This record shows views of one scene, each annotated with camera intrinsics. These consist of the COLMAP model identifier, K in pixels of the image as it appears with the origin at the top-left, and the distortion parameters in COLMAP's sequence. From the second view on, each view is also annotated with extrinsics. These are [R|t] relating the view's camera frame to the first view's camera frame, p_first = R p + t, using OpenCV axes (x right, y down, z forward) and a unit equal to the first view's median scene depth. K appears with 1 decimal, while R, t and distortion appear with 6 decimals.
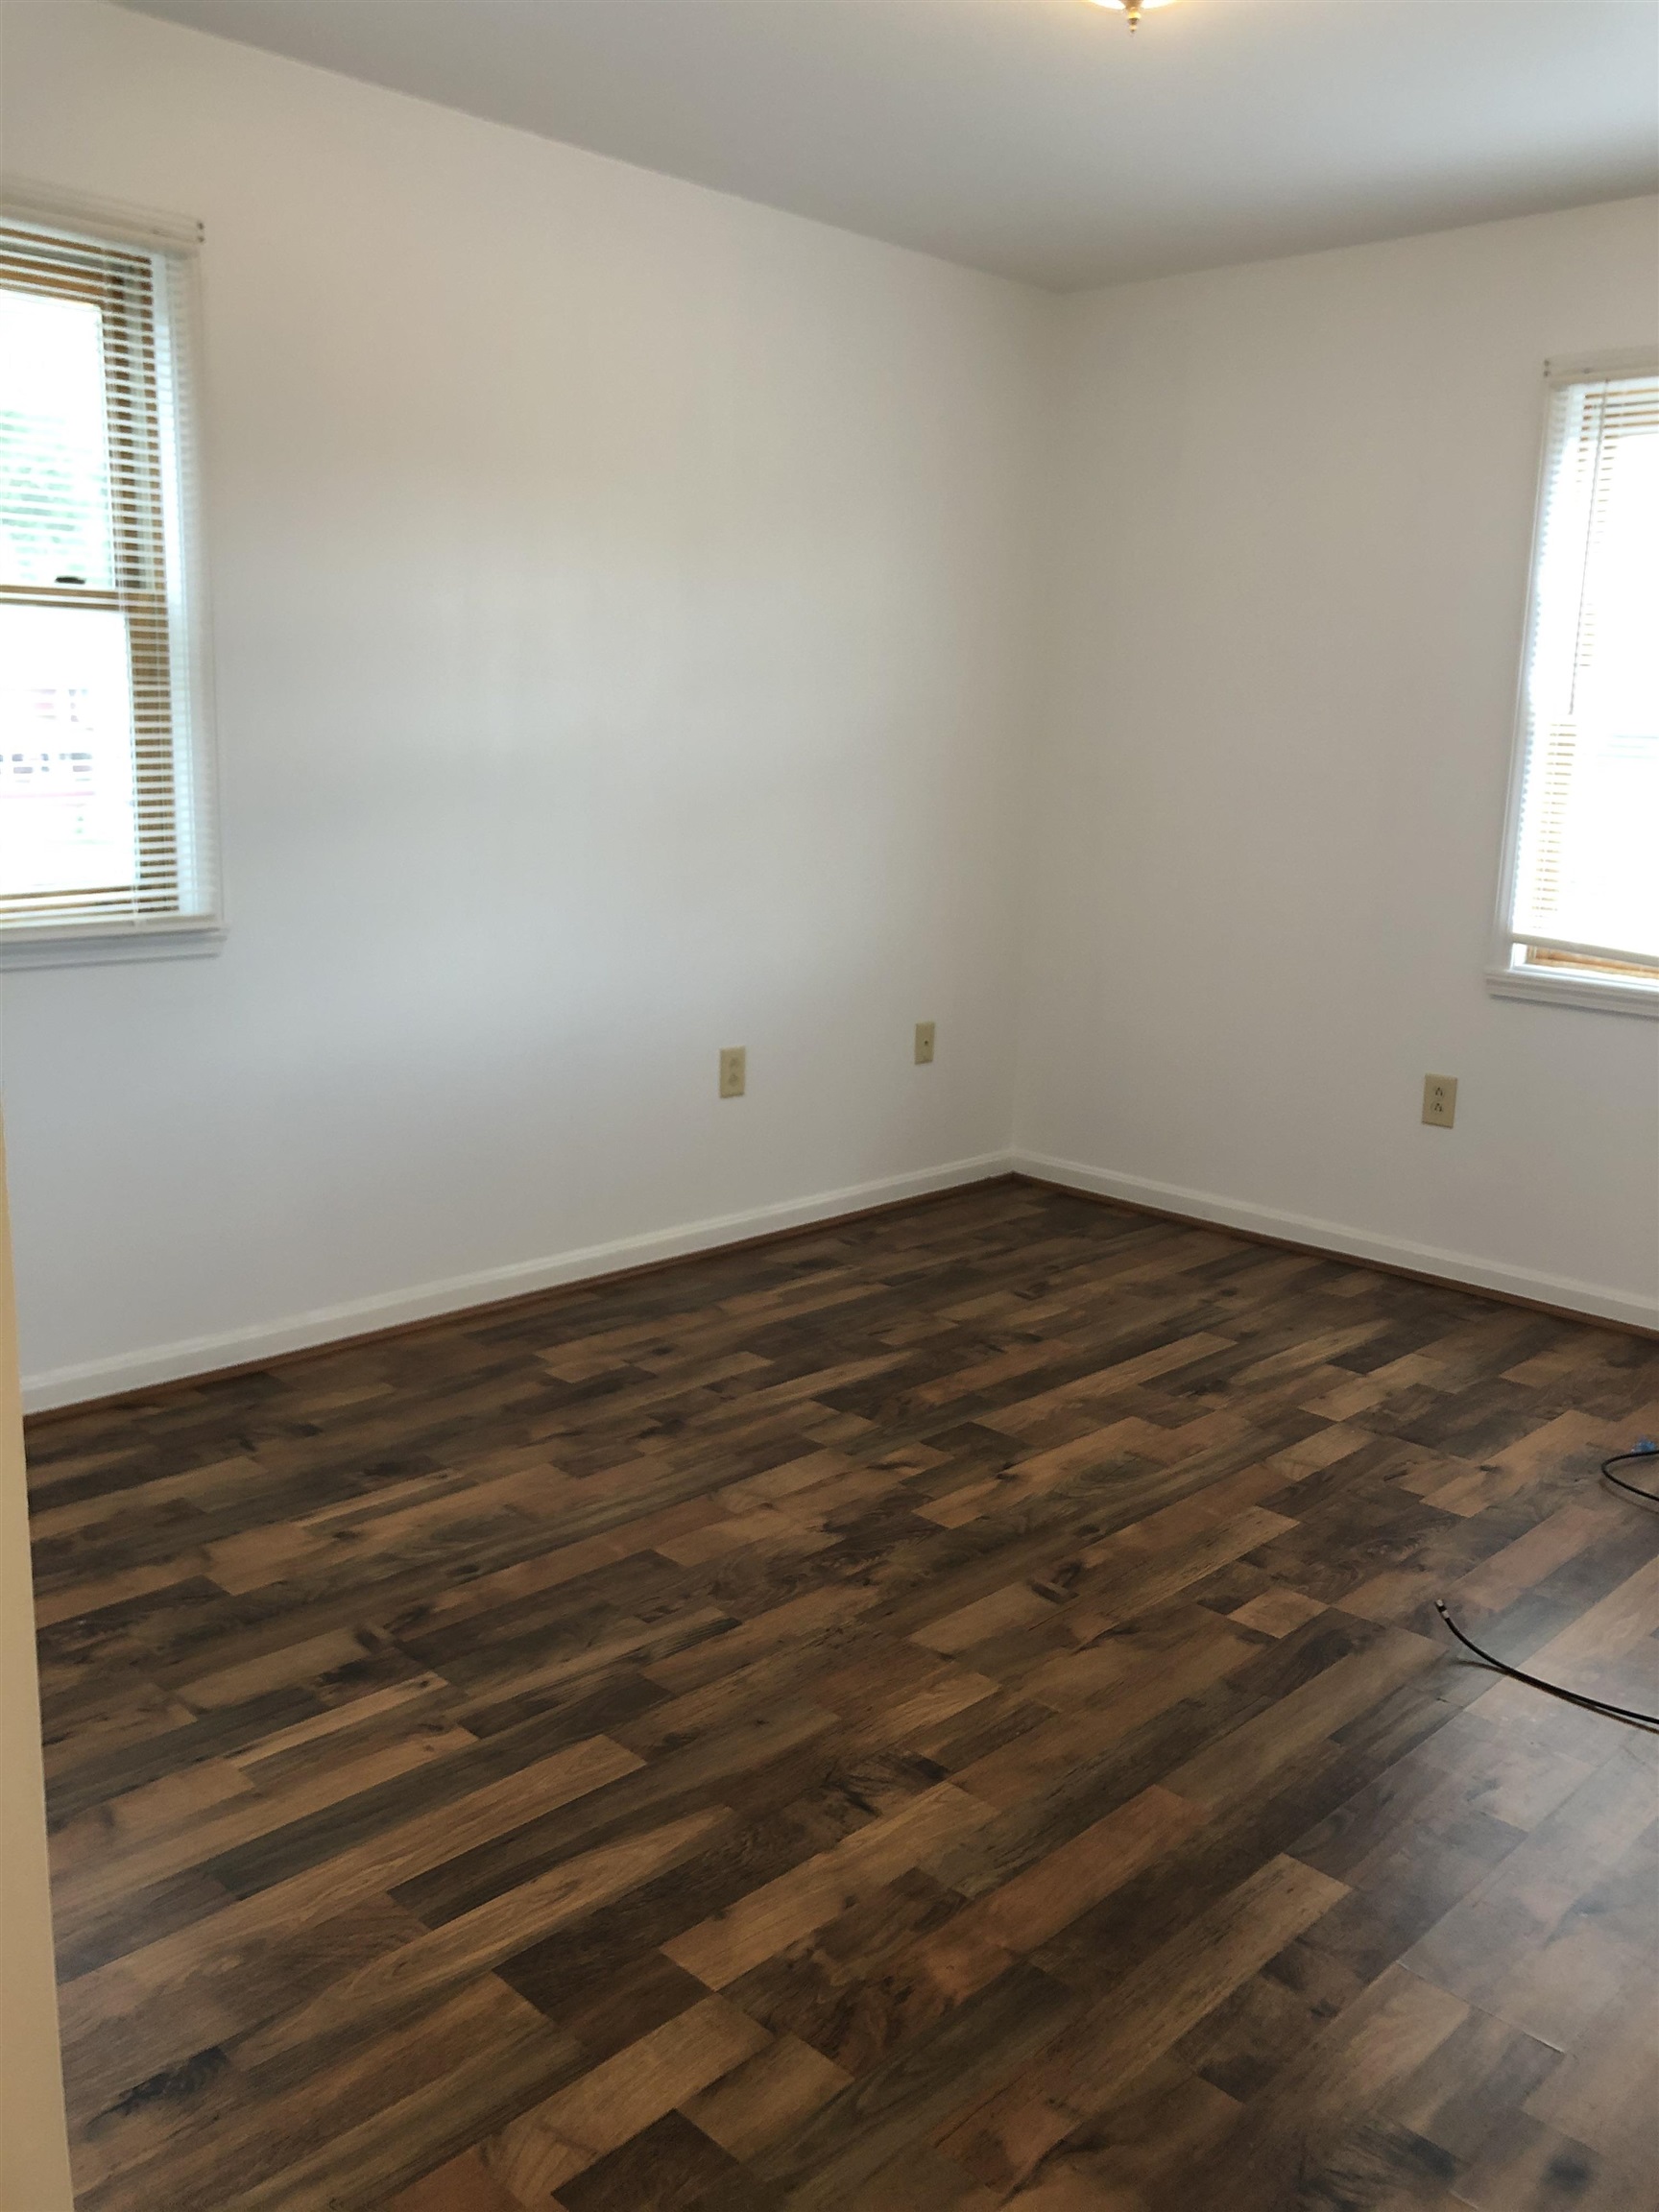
lens RADIAL K [[1832.1, 0, 834.9], [0, 1832.1, 1105.6], [0, 0, 1]] dist [0.033547, 0.005802]
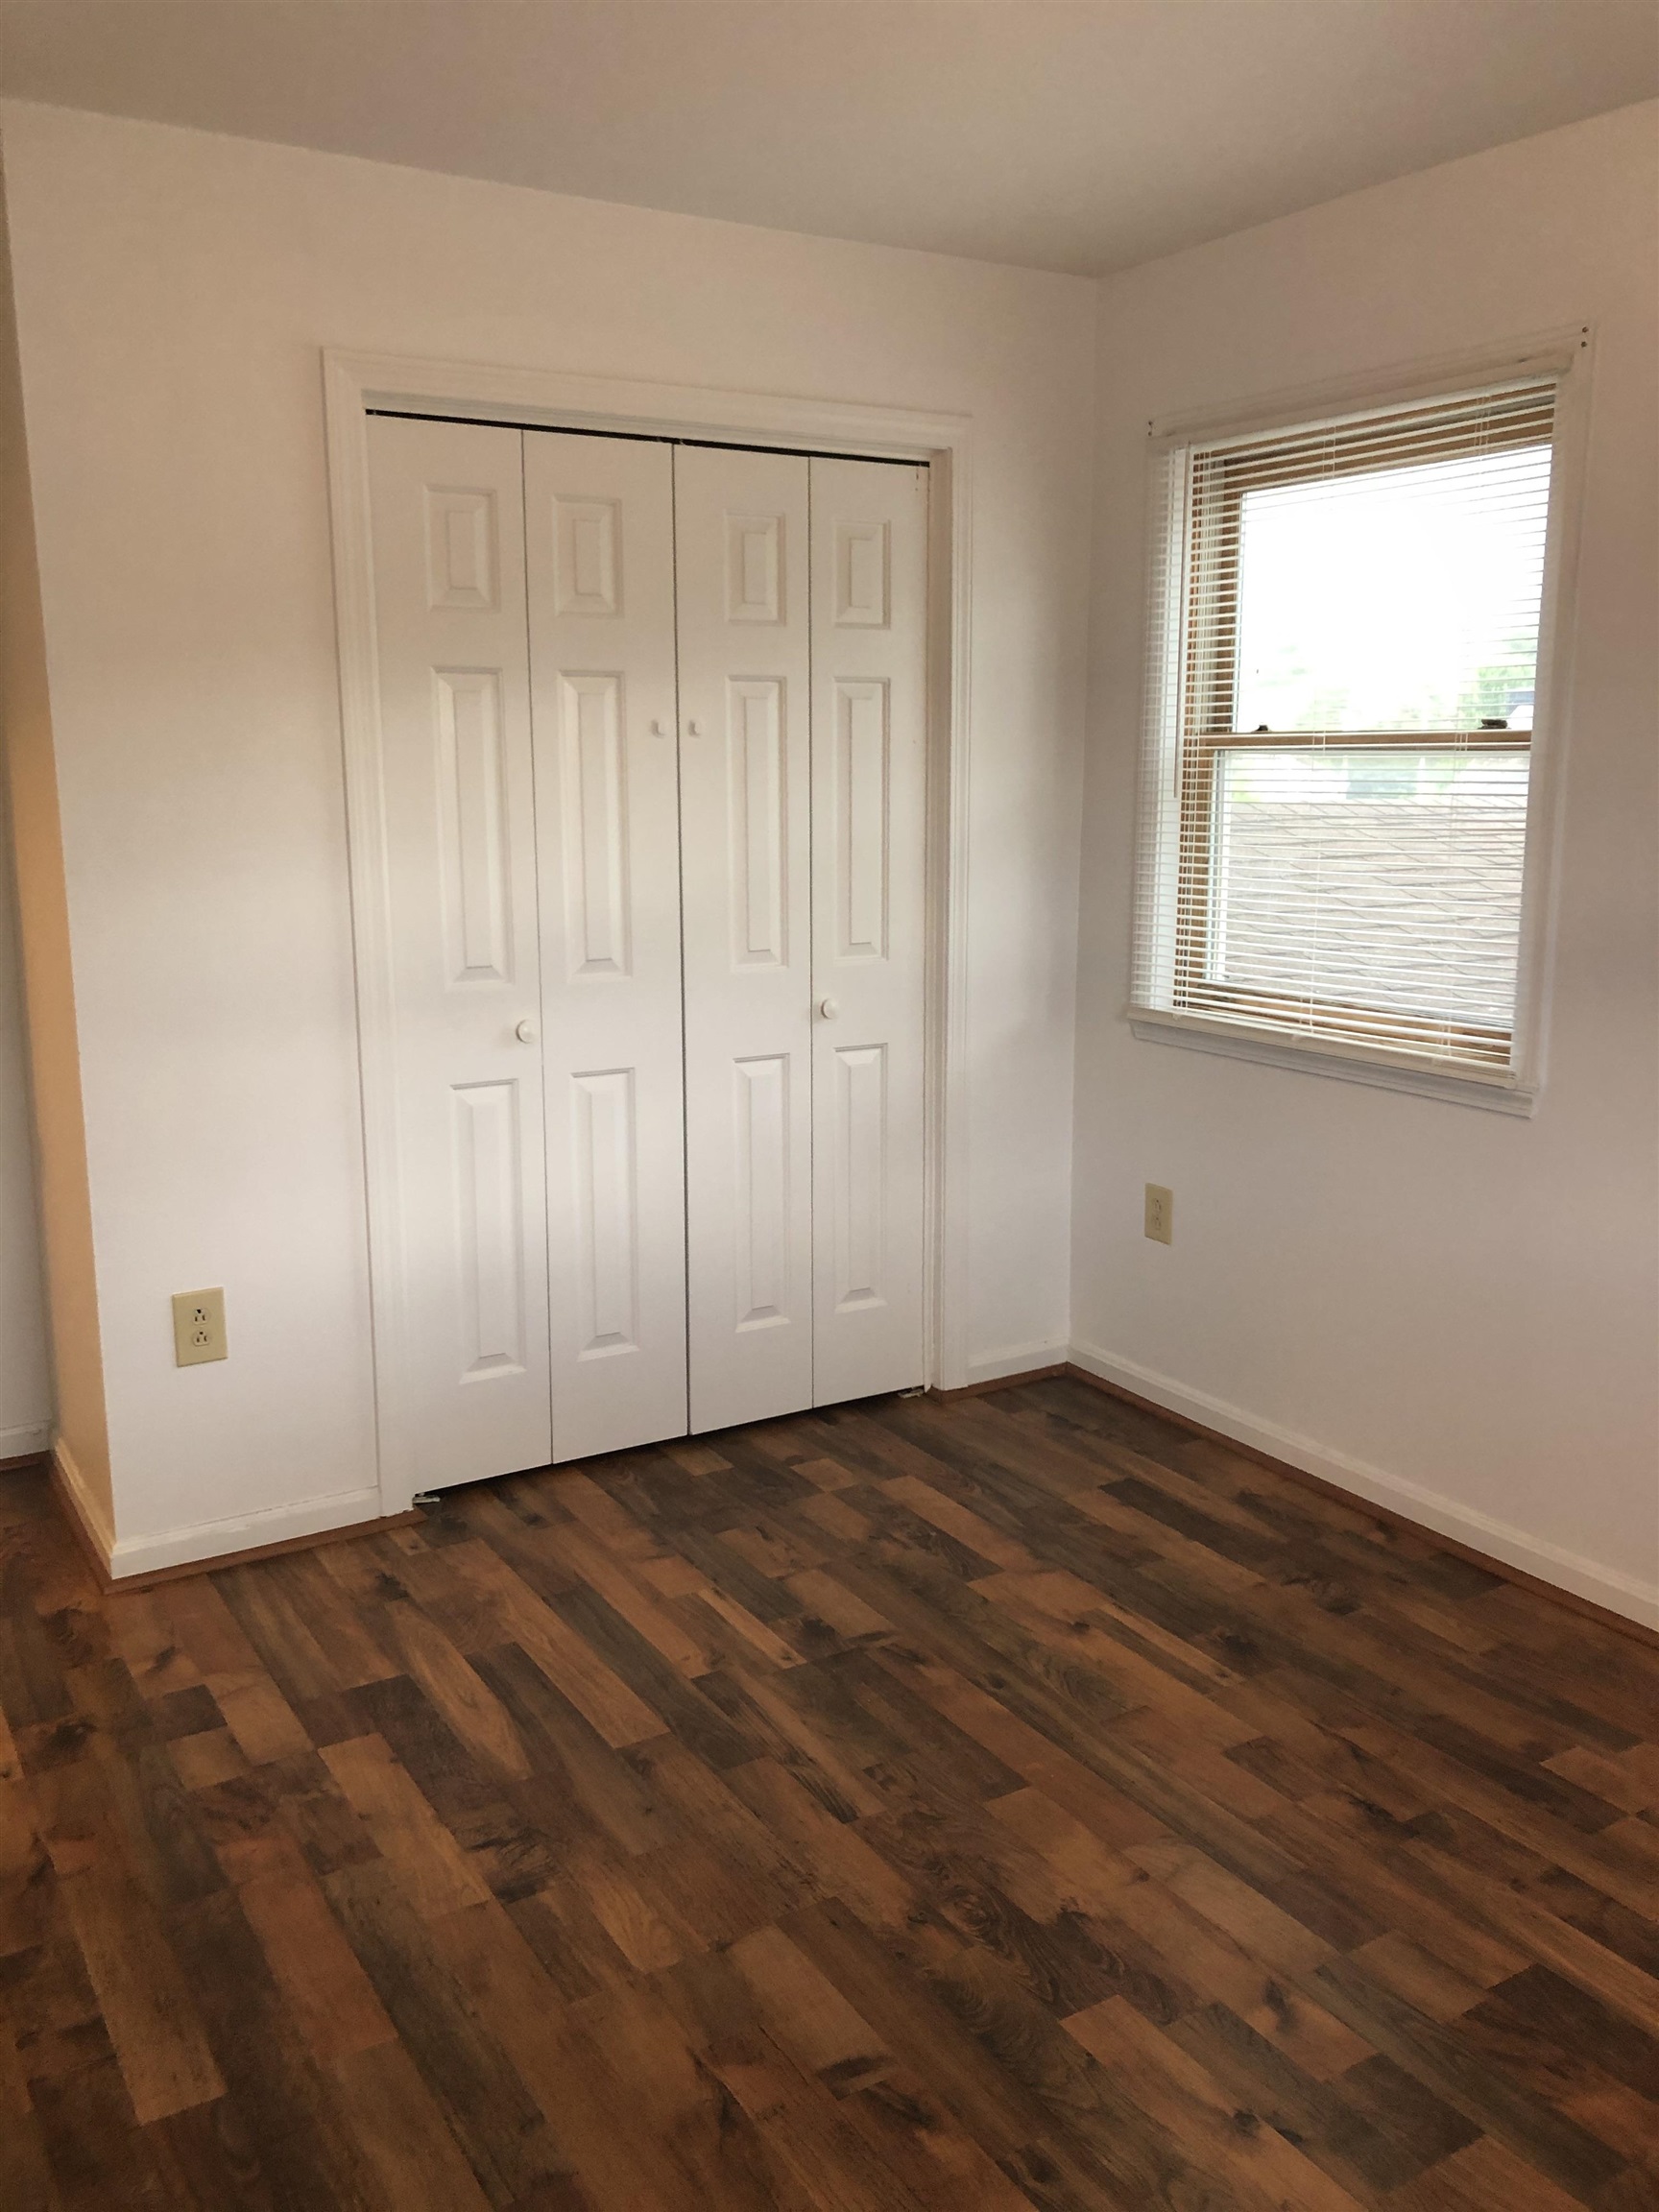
lens RADIAL K [[1832.1, 0, 834.9], [0, 1832.1, 1105.6], [0, 0, 1]] dist [0.033547, 0.005802]
pose [[-0.237372, 0.160132, -0.958130, 0.772627], [-0.208693, 0.954884, 0.211292, -0.259771], [0.948737, 0.250110, -0.193244, 1.054612]]
